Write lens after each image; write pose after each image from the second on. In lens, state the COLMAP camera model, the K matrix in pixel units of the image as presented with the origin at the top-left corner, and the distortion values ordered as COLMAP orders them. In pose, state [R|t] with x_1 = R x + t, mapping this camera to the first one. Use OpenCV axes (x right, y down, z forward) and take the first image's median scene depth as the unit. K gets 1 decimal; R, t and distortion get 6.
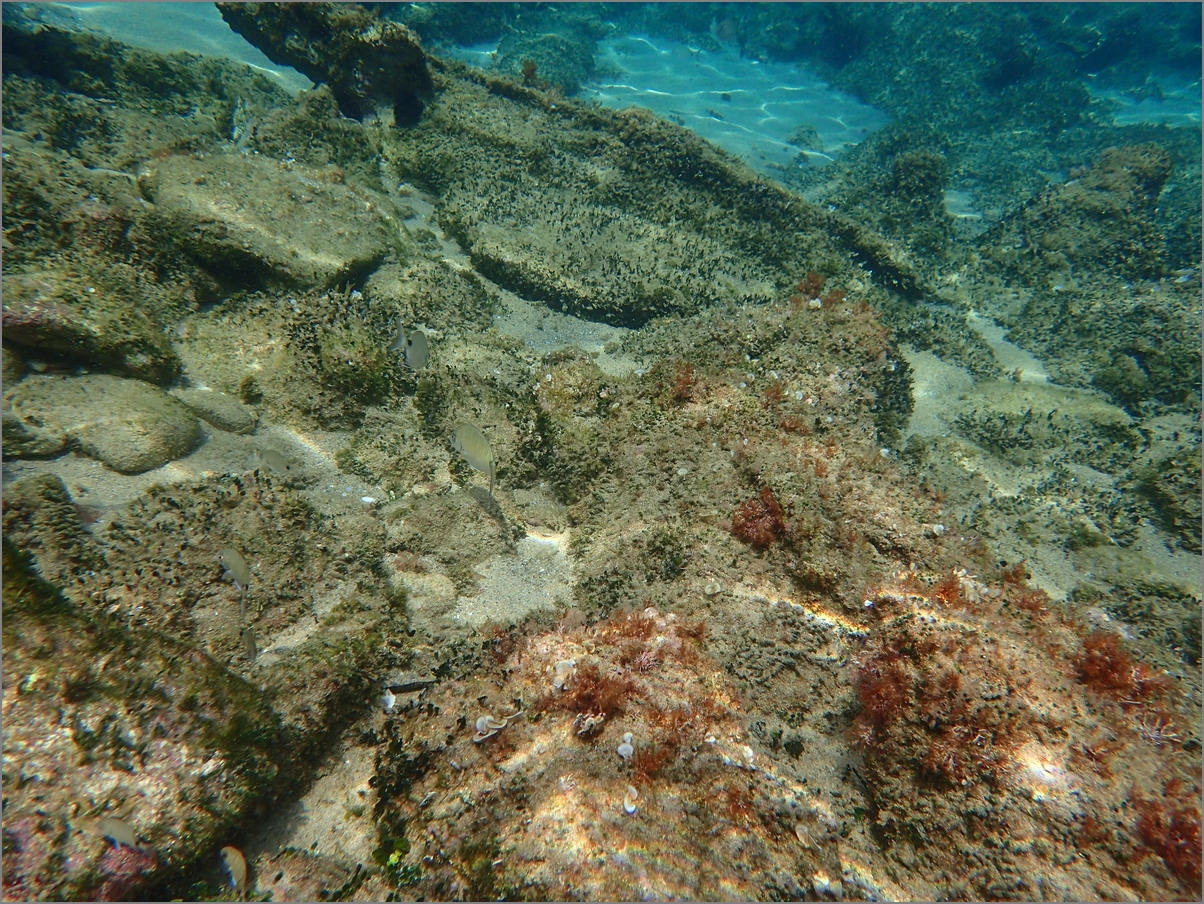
lens RADIAL K [[1203.1, 0, 602.0], [0, 1203.1, 452.0], [0, 0, 1]] dist [0.400076, 0.308098]
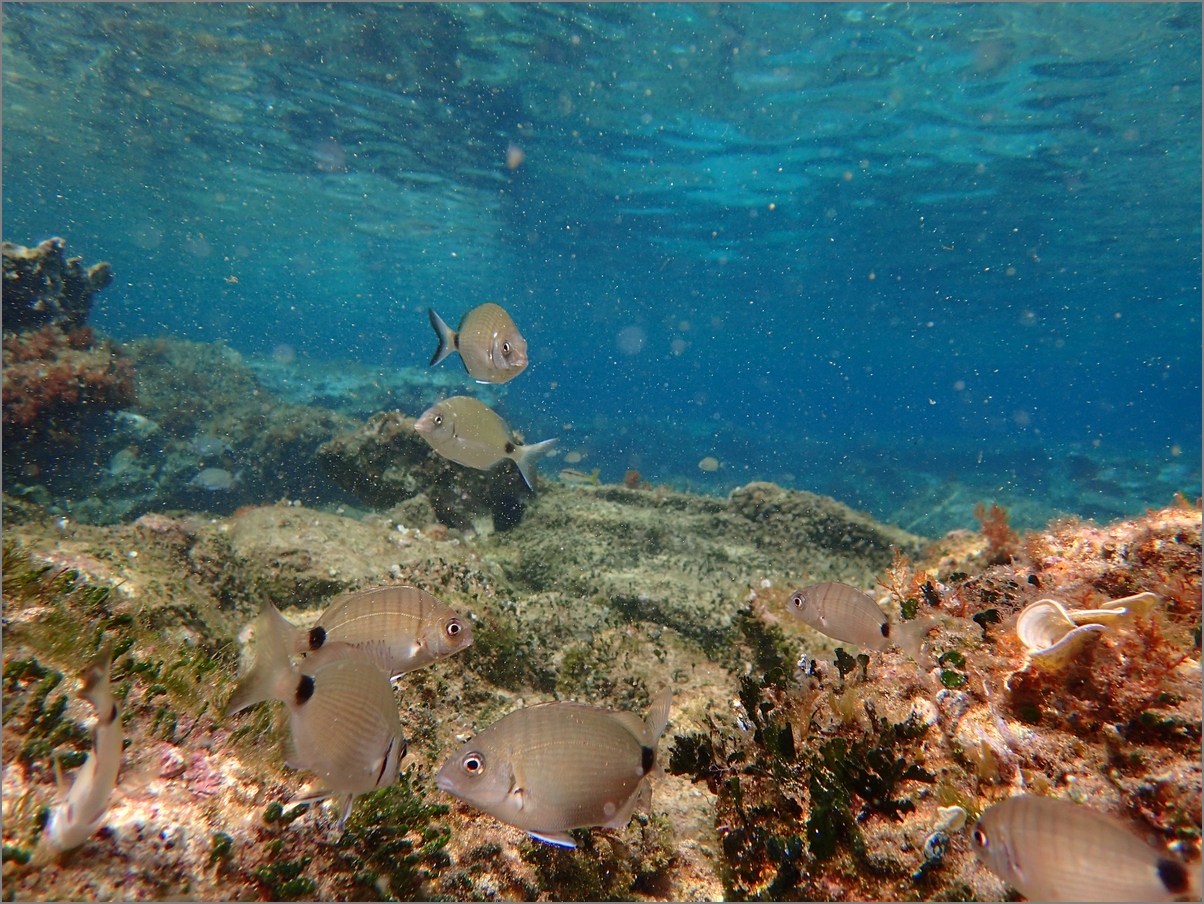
lens RADIAL K [[1203.1, 0, 602.0], [0, 1203.1, 452.0], [0, 0, 1]] dist [0.400076, 0.308098]
pose [[0.994843, -0.099684, -0.018733, -0.068265], [0.079024, 0.877539, -0.472949, 0.111378], [0.063585, 0.469029, 0.880891, 0.216529]]
